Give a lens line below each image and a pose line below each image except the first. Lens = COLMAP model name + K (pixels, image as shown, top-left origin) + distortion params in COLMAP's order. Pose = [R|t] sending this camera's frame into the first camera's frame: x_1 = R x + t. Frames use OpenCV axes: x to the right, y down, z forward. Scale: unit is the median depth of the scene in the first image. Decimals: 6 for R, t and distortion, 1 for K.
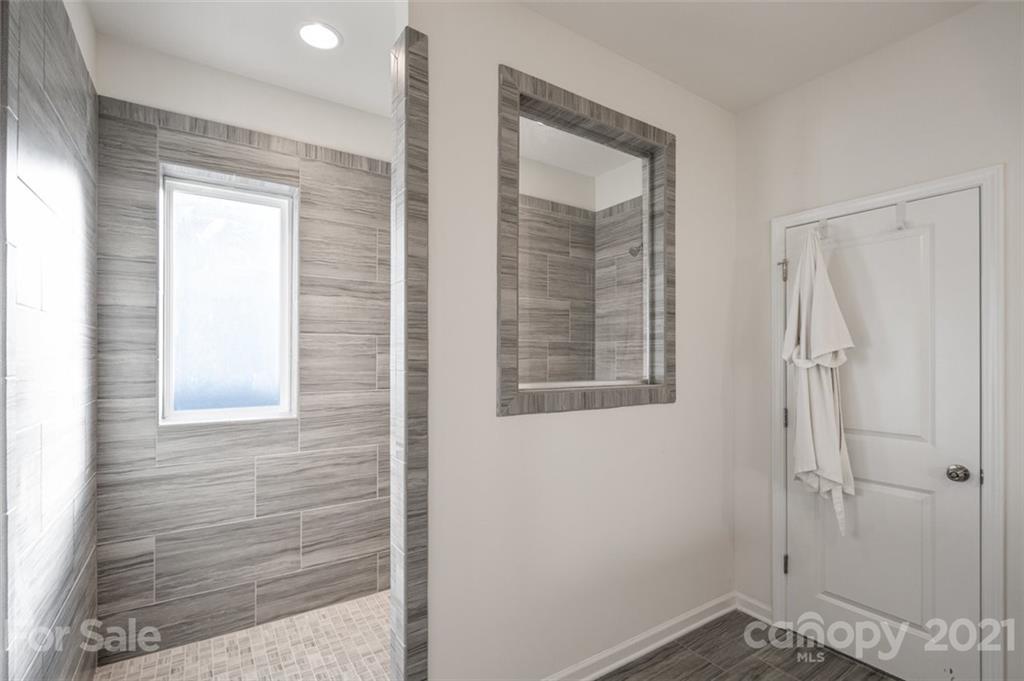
lens RADIAL K [[475.1, 0, 512.1], [0, 475.1, 358.1], [0, 0, 1]] dist [-0.003545, 0.000549]
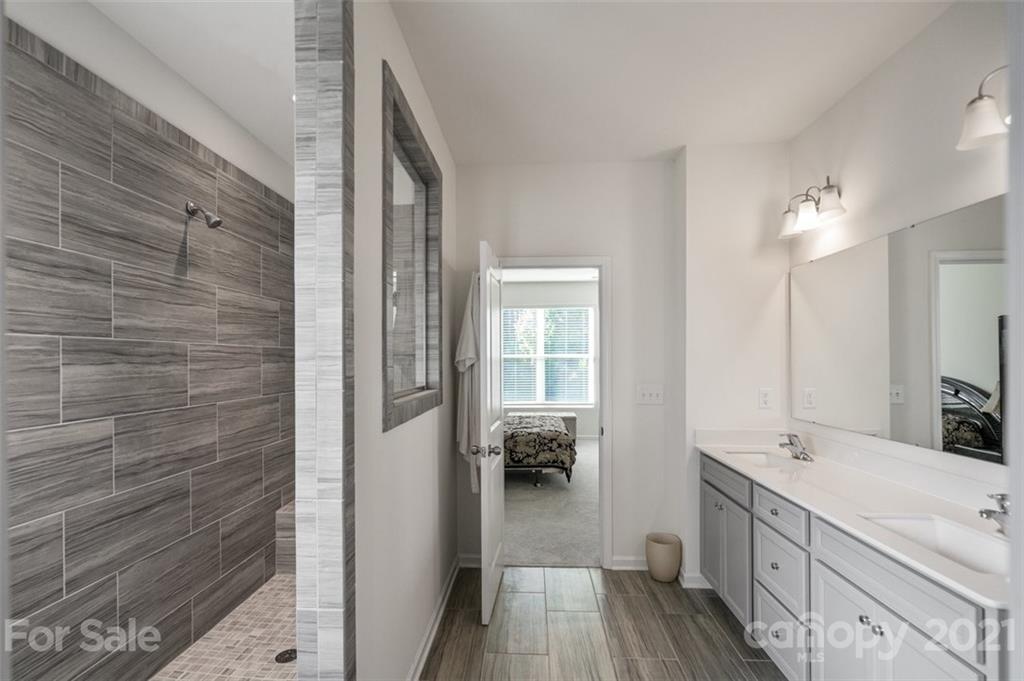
lens RADIAL K [[475.1, 0, 499.2], [0, 475.1, 361.0], [0, 0, 1]] dist [-0.003545, 0.000549]
pose [[0.595671, -0.008414, 0.803185, -0.441915], [0.004480, 0.999964, 0.007153, -0.016814], [-0.803216, -0.000663, 0.595687, 0.173702]]
